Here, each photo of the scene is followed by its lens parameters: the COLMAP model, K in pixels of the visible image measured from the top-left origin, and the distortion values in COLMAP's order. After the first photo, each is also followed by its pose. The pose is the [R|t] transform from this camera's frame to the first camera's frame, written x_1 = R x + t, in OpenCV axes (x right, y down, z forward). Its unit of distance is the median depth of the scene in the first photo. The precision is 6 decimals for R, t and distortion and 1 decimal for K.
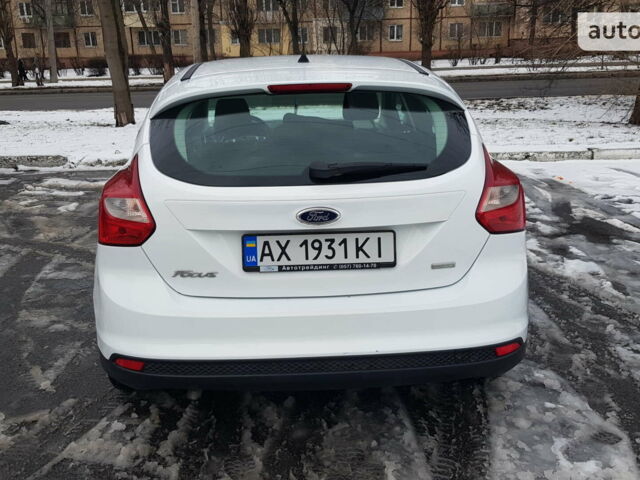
lens RADIAL K [[633.1, 0, 289.9], [0, 633.1, 237.3], [0, 0, 1]] dist [0.120819, -0.219797]
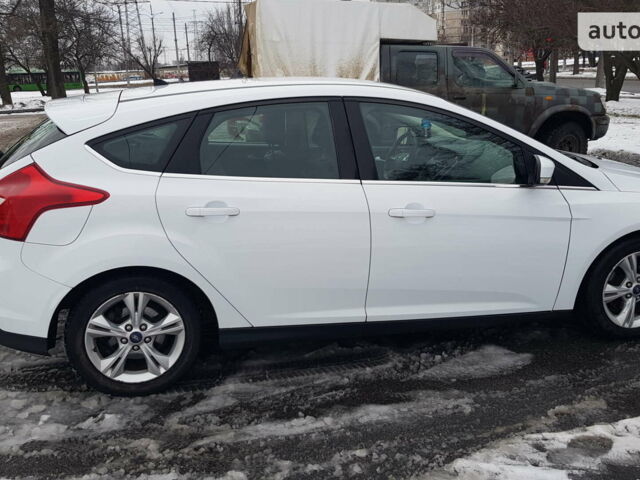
lens RADIAL K [[626.5, 0, 320.0], [0, 626.5, 240.0], [0, 0, 1]] dist [0.114018, -0.219915]
pose [[0.233449, 0.276644, -0.932185, 1.721180], [-0.247384, 0.944027, 0.218206, -0.439576], [0.940374, 0.179667, 0.288820, 1.306819]]
